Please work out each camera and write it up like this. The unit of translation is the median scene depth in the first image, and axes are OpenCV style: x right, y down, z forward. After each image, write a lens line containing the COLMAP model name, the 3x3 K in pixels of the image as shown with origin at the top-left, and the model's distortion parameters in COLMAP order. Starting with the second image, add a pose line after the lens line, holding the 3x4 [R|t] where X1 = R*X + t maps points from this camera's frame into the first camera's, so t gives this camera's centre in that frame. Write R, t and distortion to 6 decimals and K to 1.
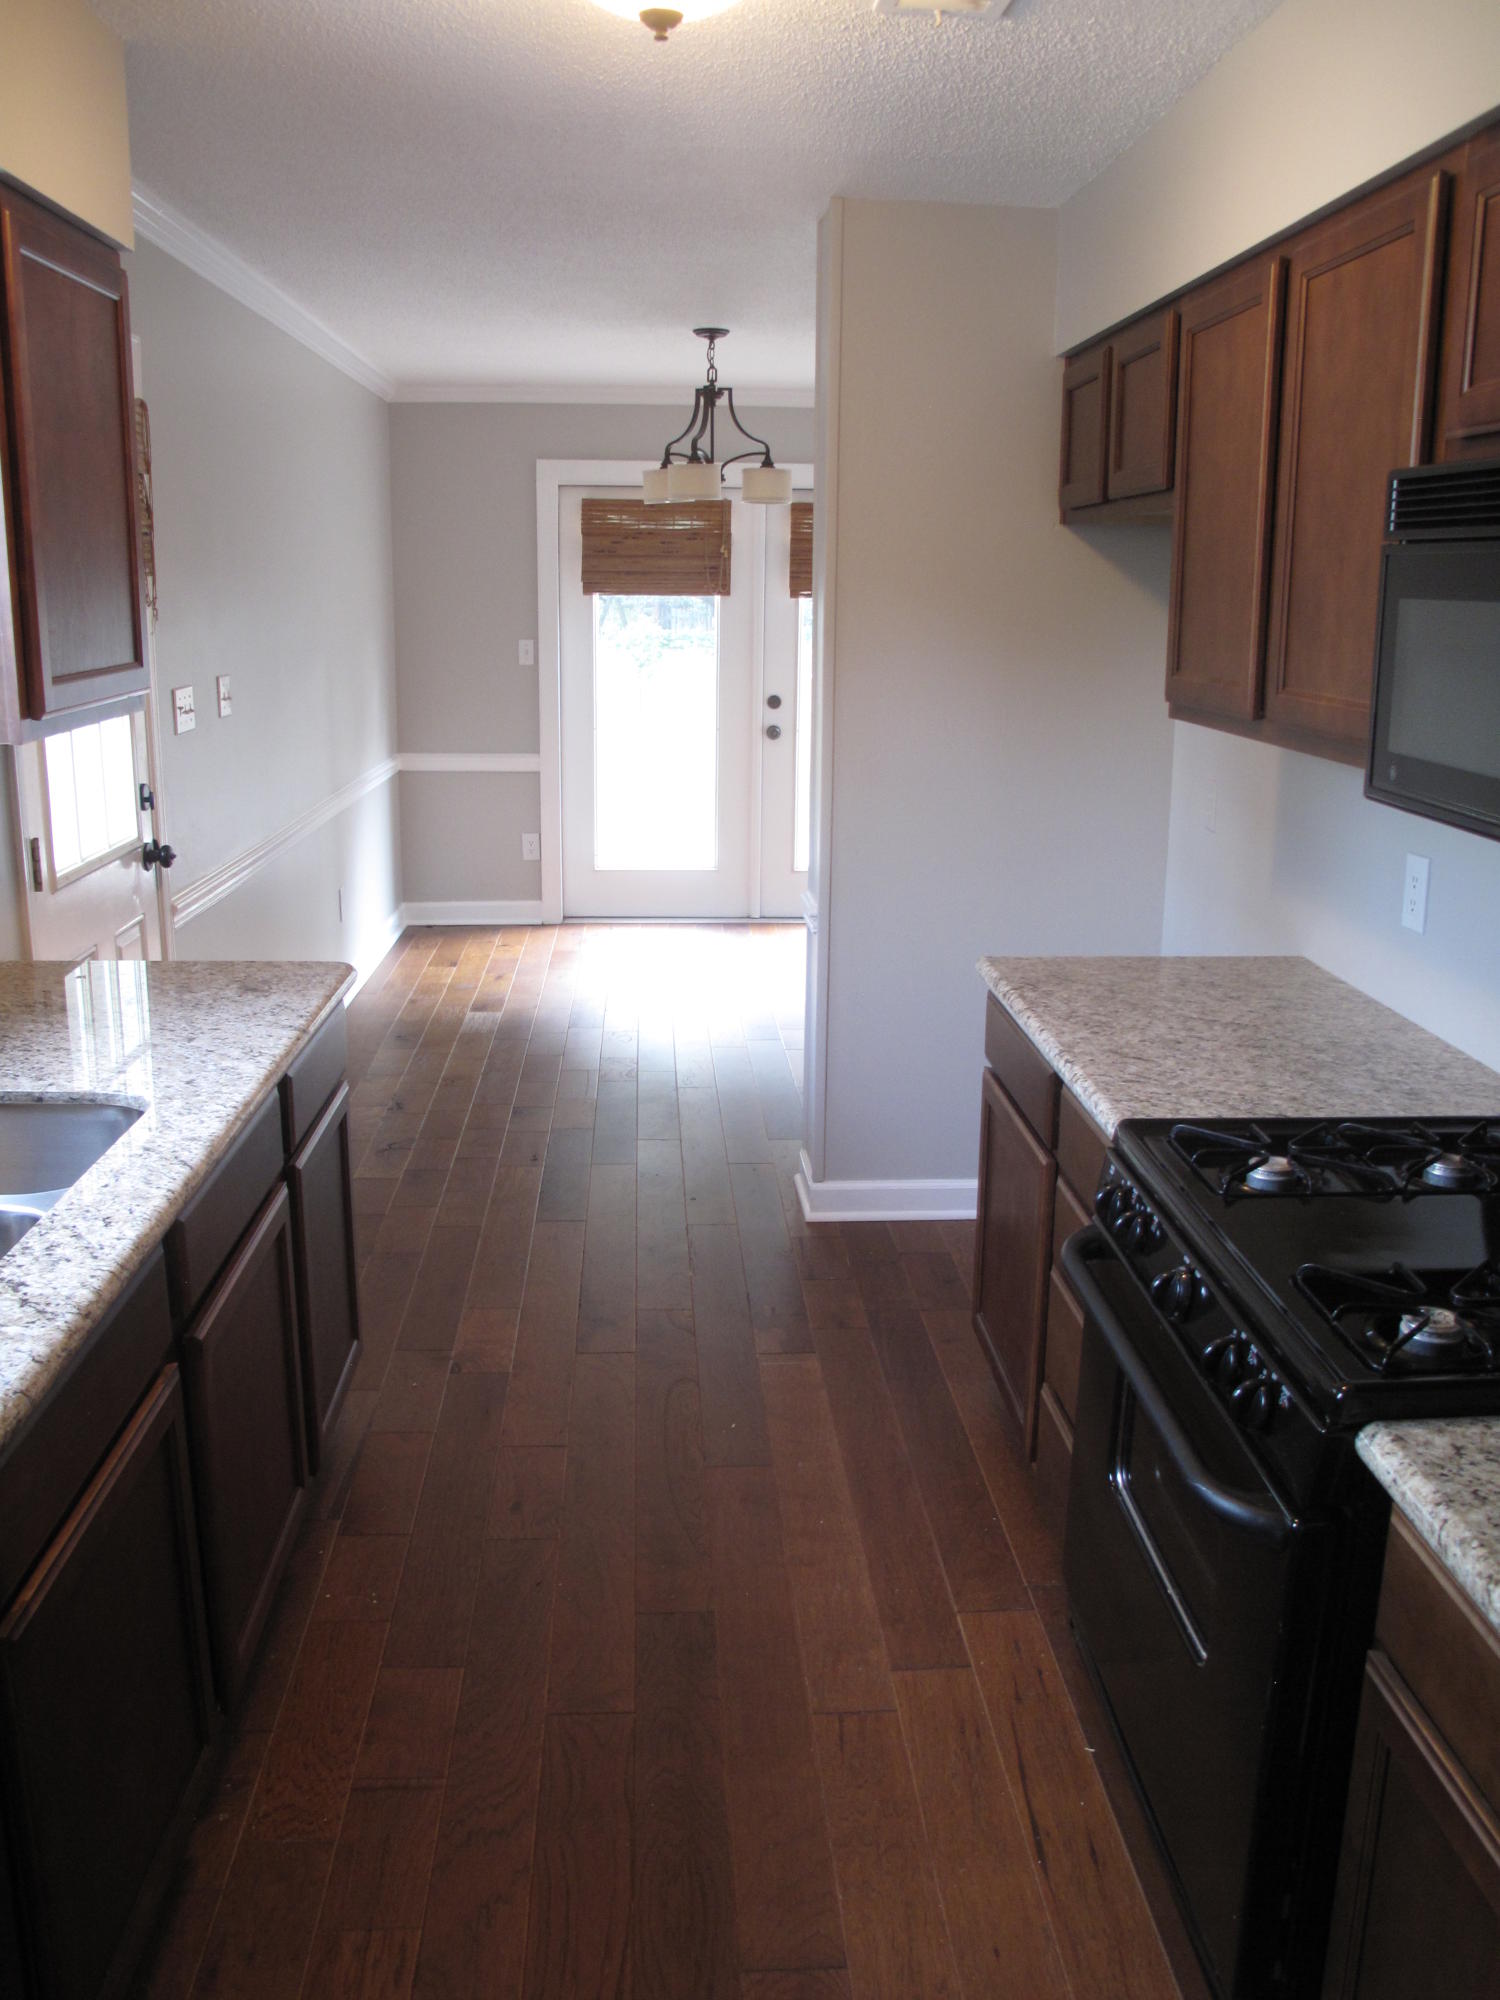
lens RADIAL K [[1680.5, 0, 776.4], [0, 1680.5, 999.1], [0, 0, 1]] dist [-0.147246, 0.103505]
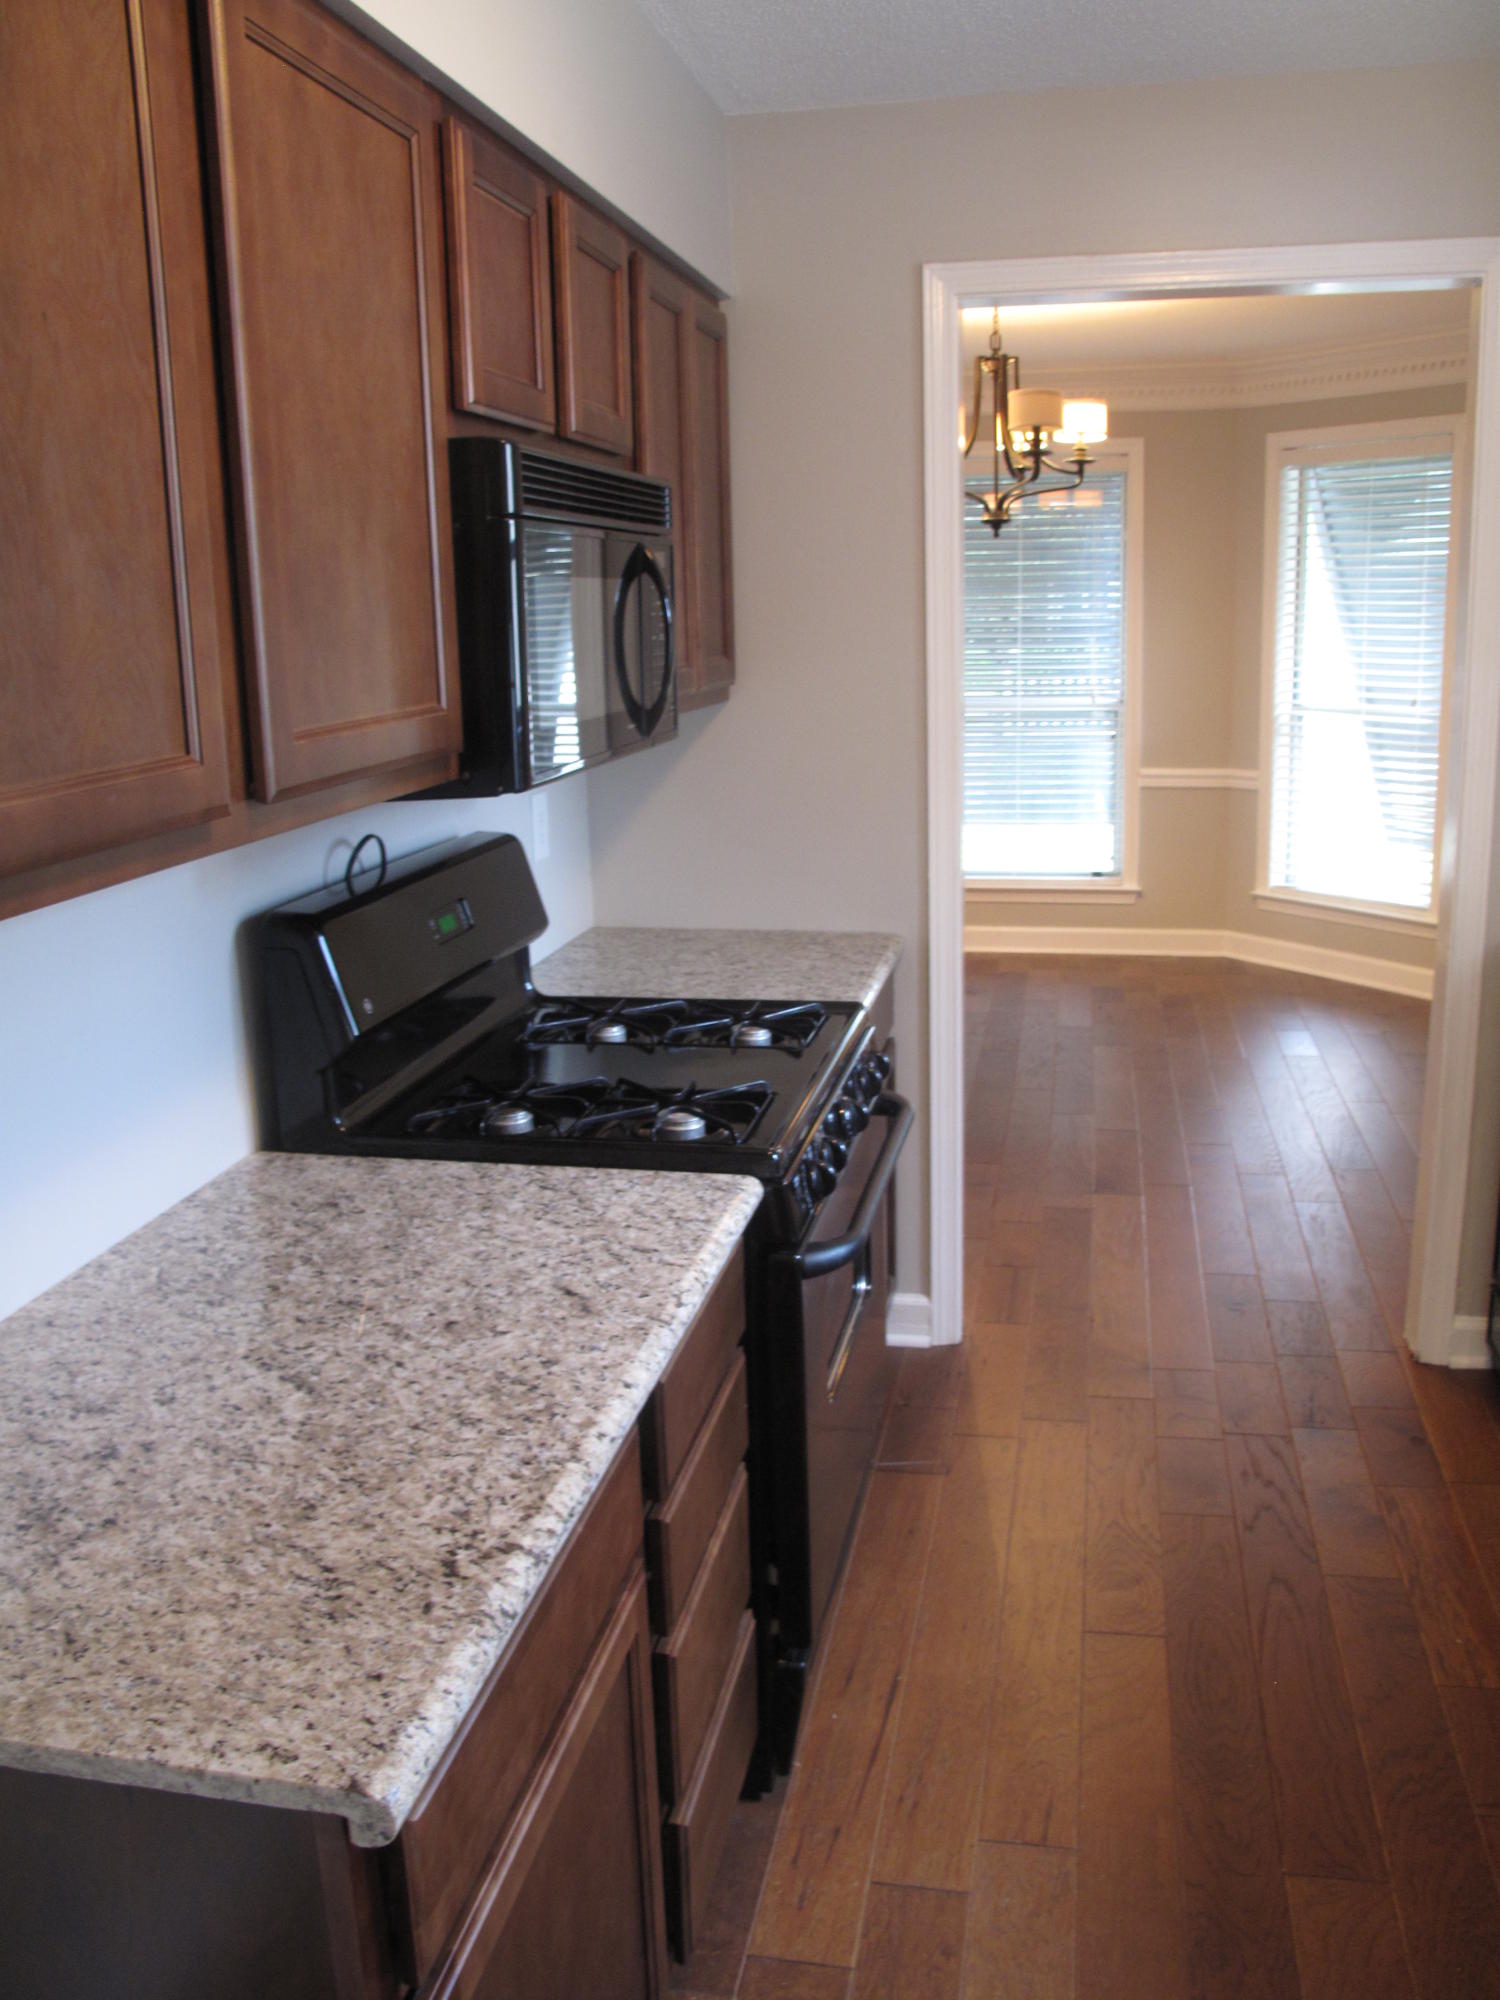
lens RADIAL K [[1680.5, 0, 776.4], [0, 1680.5, 999.1], [0, 0, 1]] dist [-0.147246, 0.103505]
pose [[-0.966868, -0.048518, 0.250622, -0.018798], [0.073894, 0.886546, 0.456701, -0.379879], [-0.244346, 0.460089, -0.853588, 1.581350]]
